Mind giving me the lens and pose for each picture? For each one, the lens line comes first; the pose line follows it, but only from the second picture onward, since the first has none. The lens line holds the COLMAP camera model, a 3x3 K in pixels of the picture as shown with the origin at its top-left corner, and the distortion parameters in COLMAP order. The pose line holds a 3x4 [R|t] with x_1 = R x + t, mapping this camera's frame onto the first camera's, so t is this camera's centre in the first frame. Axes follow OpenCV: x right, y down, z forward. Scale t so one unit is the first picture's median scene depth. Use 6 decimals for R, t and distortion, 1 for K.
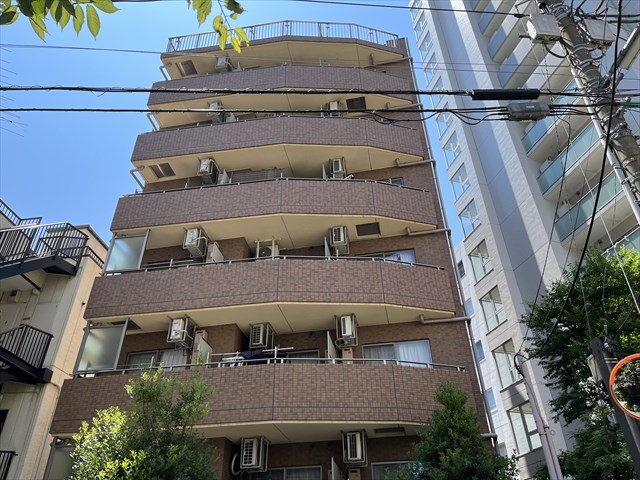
lens RADIAL K [[484.3, 0, 320.0], [0, 484.3, 240.0], [0, 0, 1]] dist [0.034843, -0.006389]
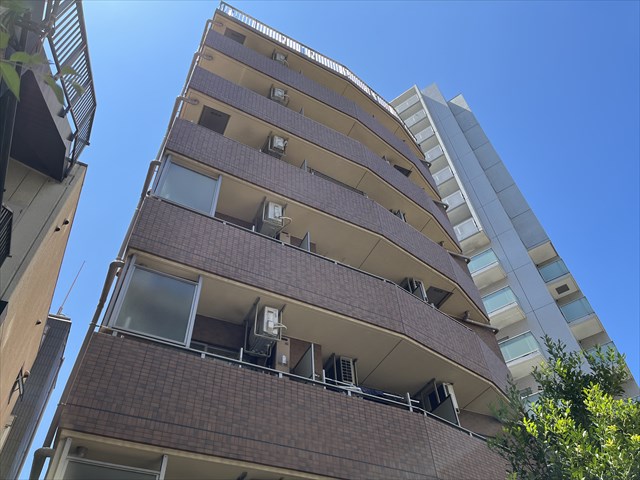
lens RADIAL K [[484.3, 0, 320.0], [0, 484.3, 240.0], [0, 0, 1]] dist [0.034843, -0.006389]
pose [[0.803962, 0.431058, 0.409676, -0.588433], [-0.315759, 0.893194, -0.320156, 0.290759], [-0.503926, 0.128034, 0.854205, 0.426809]]
